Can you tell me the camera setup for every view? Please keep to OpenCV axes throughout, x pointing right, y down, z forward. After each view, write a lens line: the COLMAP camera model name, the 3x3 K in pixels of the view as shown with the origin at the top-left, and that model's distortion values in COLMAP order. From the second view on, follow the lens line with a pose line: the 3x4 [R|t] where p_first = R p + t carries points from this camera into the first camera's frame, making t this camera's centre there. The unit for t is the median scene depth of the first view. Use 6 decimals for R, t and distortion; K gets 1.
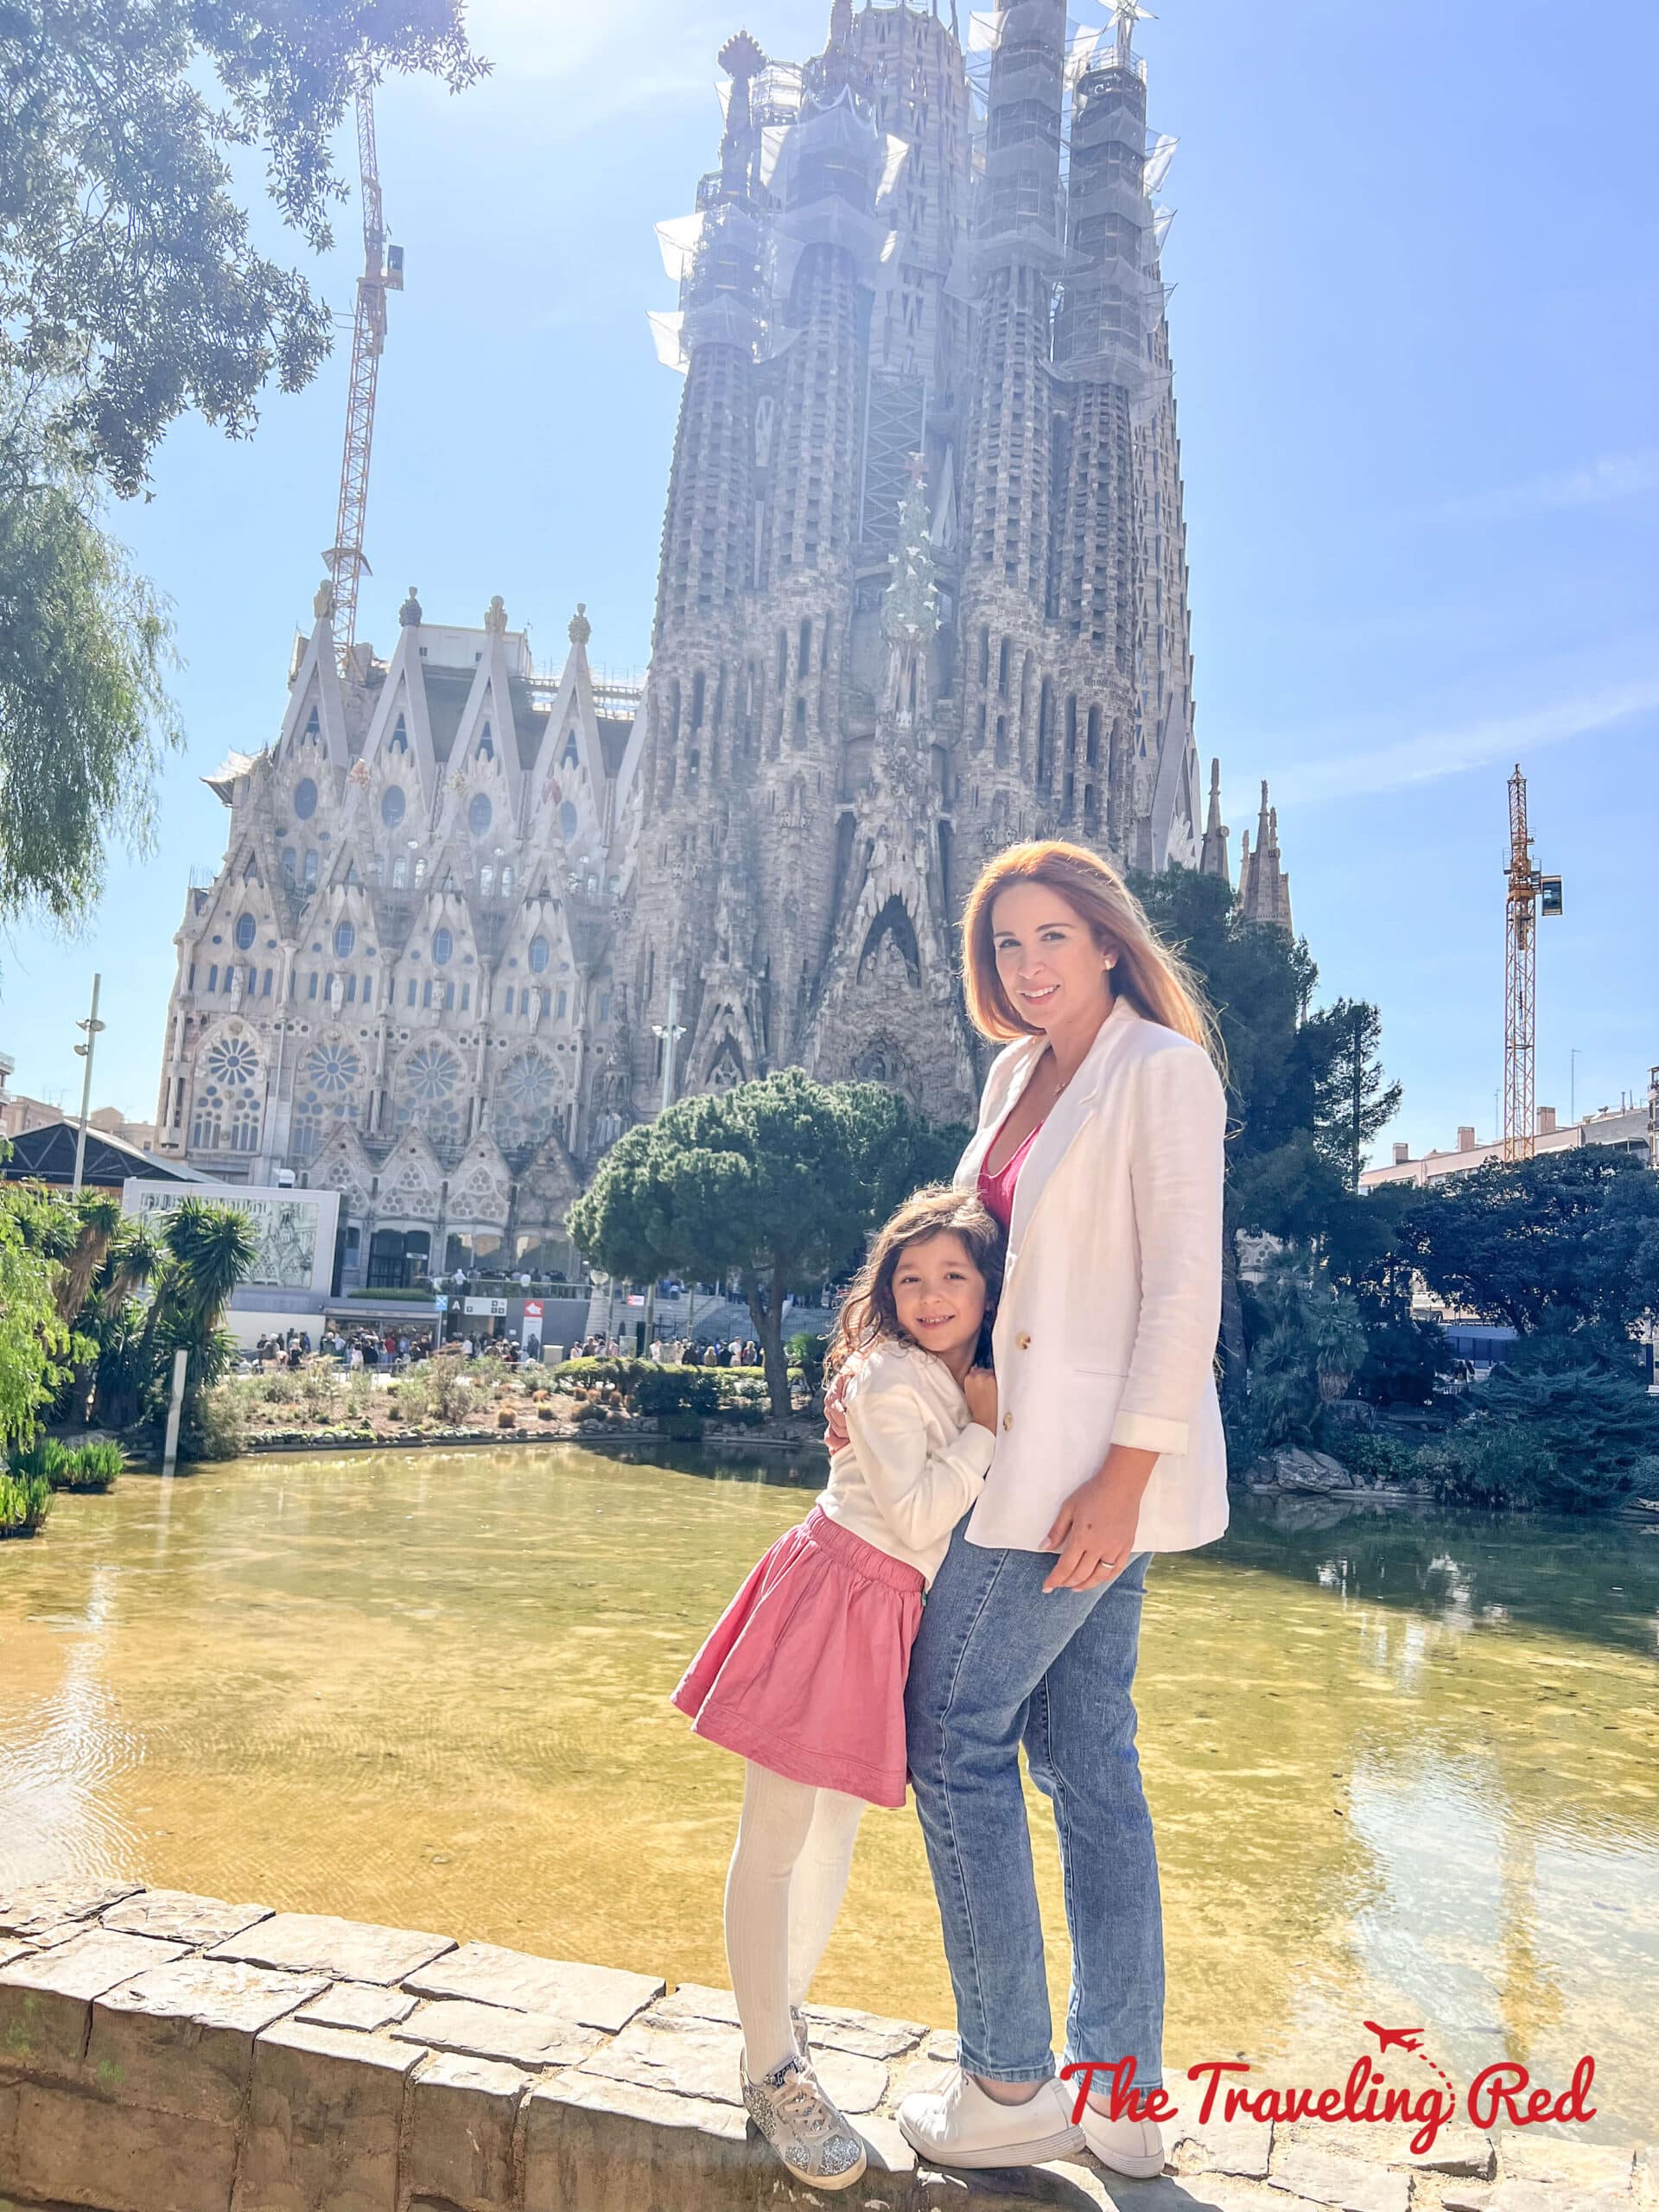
lens RADIAL K [[1644.3, 0, 829.5], [0, 1644.3, 1106.0], [0, 0, 1]] dist [0.004306, -0.000454]
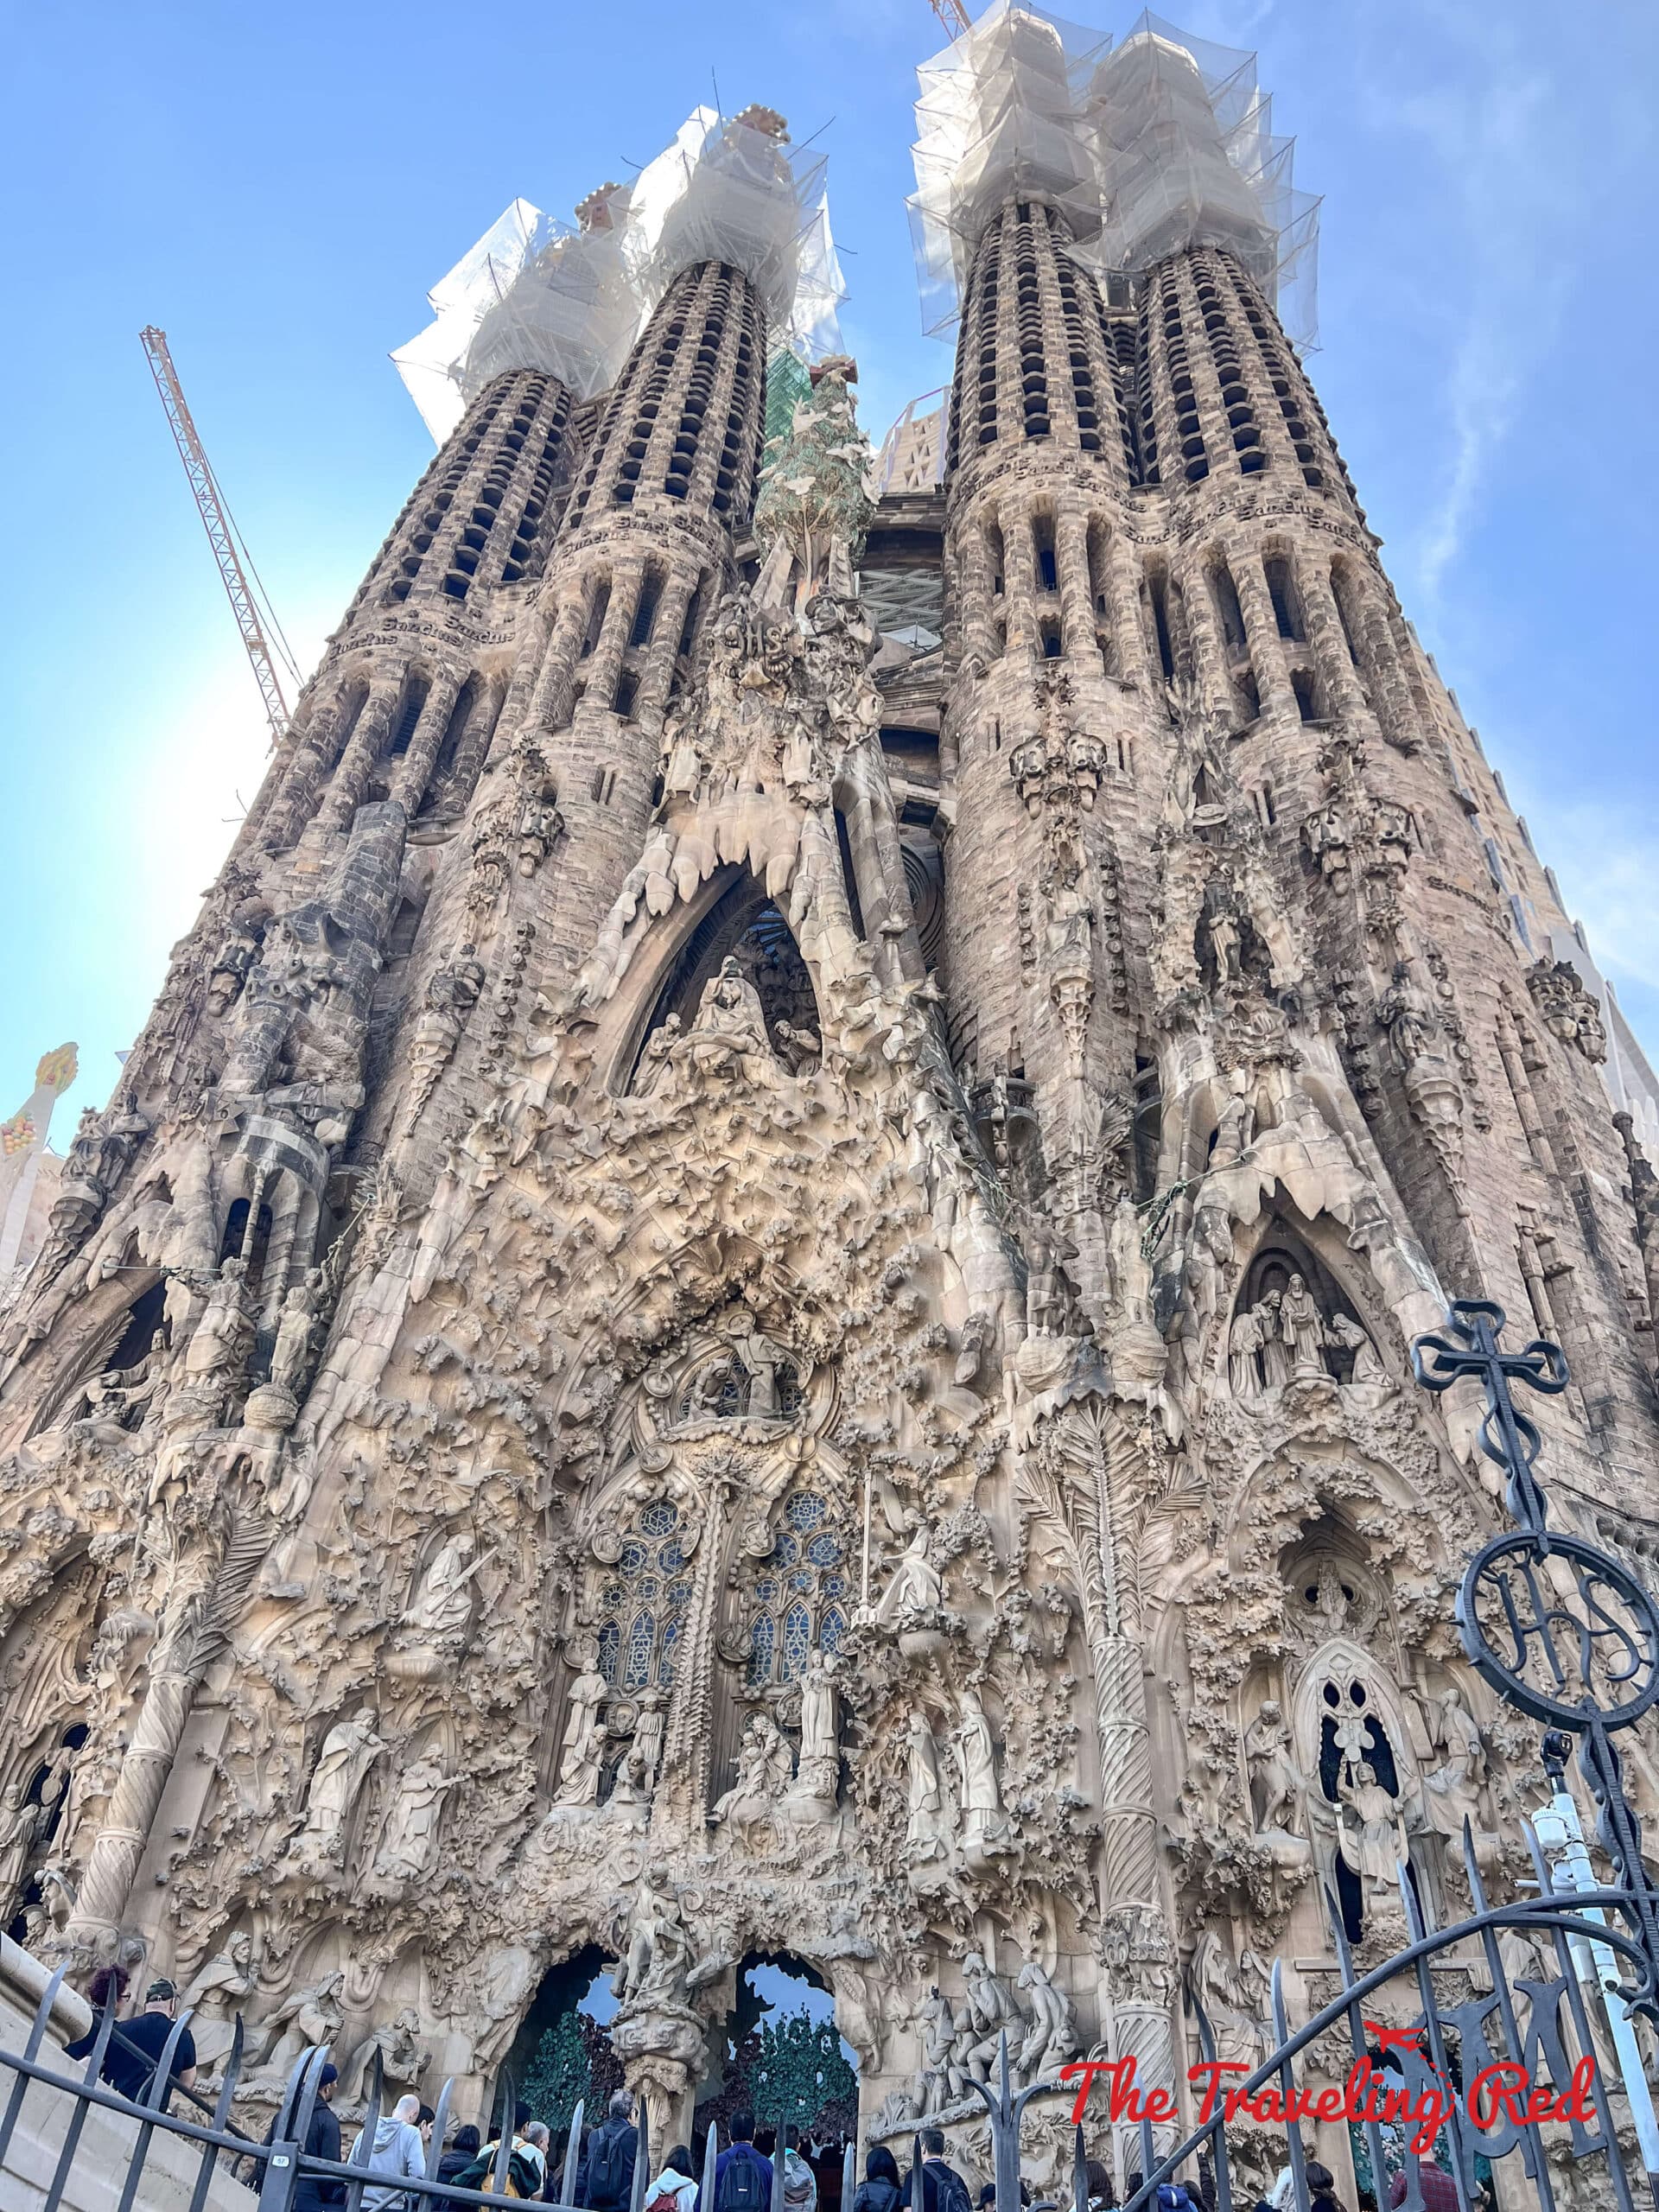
lens RADIAL K [[1644.3, 0, 829.5], [0, 1644.3, 1106.0], [0, 0, 1]] dist [0.004306, -0.000454]
pose [[0.959771, -0.199814, -0.197267, 0.113986], [0.042235, 0.797298, -0.602106, 0.111144], [0.277590, 0.569552, 0.773663, 0.775836]]
